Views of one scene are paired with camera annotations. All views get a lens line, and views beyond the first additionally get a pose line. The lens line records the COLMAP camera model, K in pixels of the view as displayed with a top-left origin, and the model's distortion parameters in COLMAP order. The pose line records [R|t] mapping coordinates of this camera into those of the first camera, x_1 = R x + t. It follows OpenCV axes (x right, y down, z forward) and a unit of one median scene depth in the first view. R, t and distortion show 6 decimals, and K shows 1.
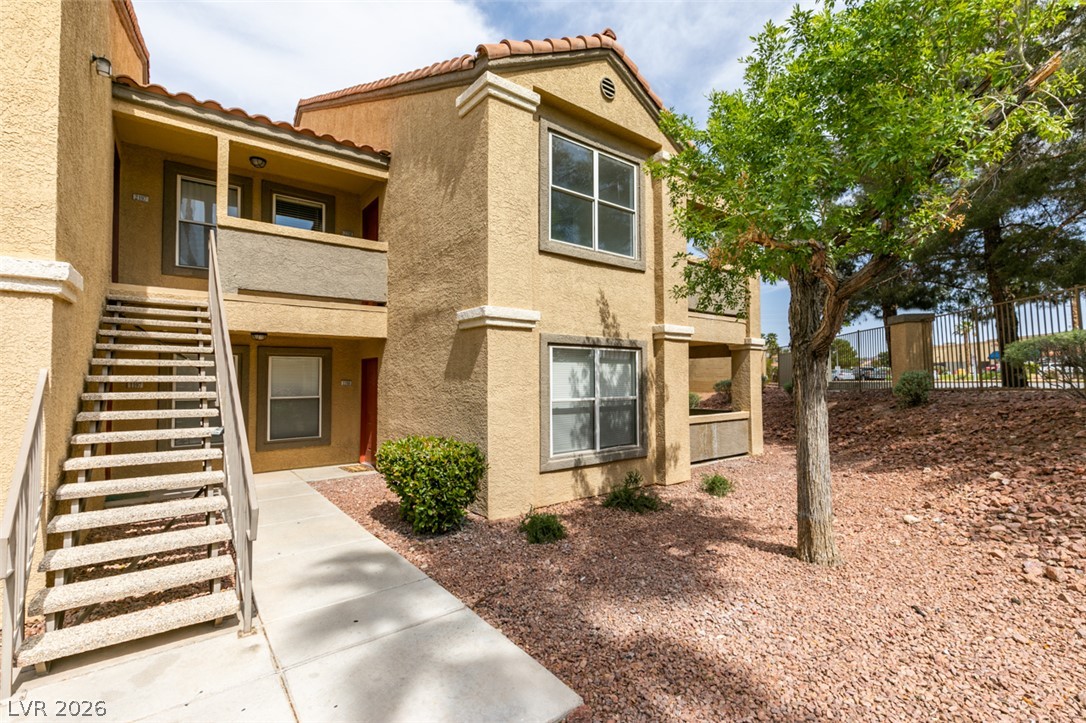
lens RADIAL K [[484.2, 0, 540.6], [0, 484.2, 365.2], [0, 0, 1]] dist [0.003938, -0.000594]
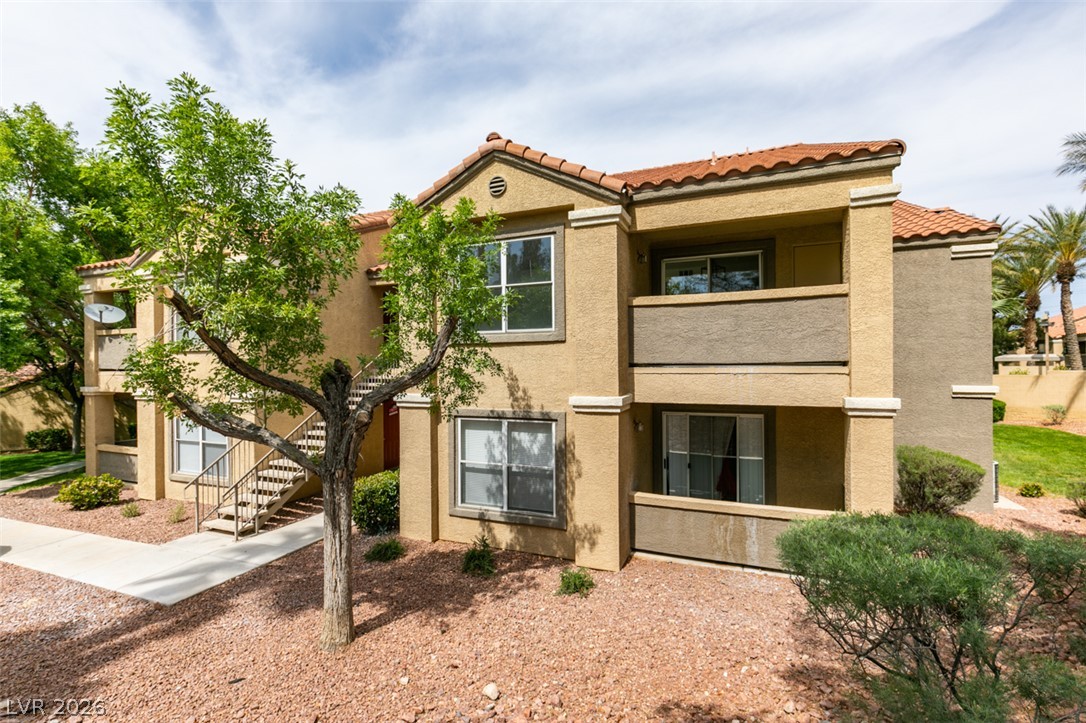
lens RADIAL K [[484.2, 0, 540.6], [0, 484.2, 365.2], [0, 0, 1]] dist [0.003938, -0.000594]
pose [[0.500710, 0.001313, -0.865614, 1.116125], [0.033600, 0.999216, 0.020952, -0.179753], [0.864962, -0.039576, 0.500274, 0.507485]]
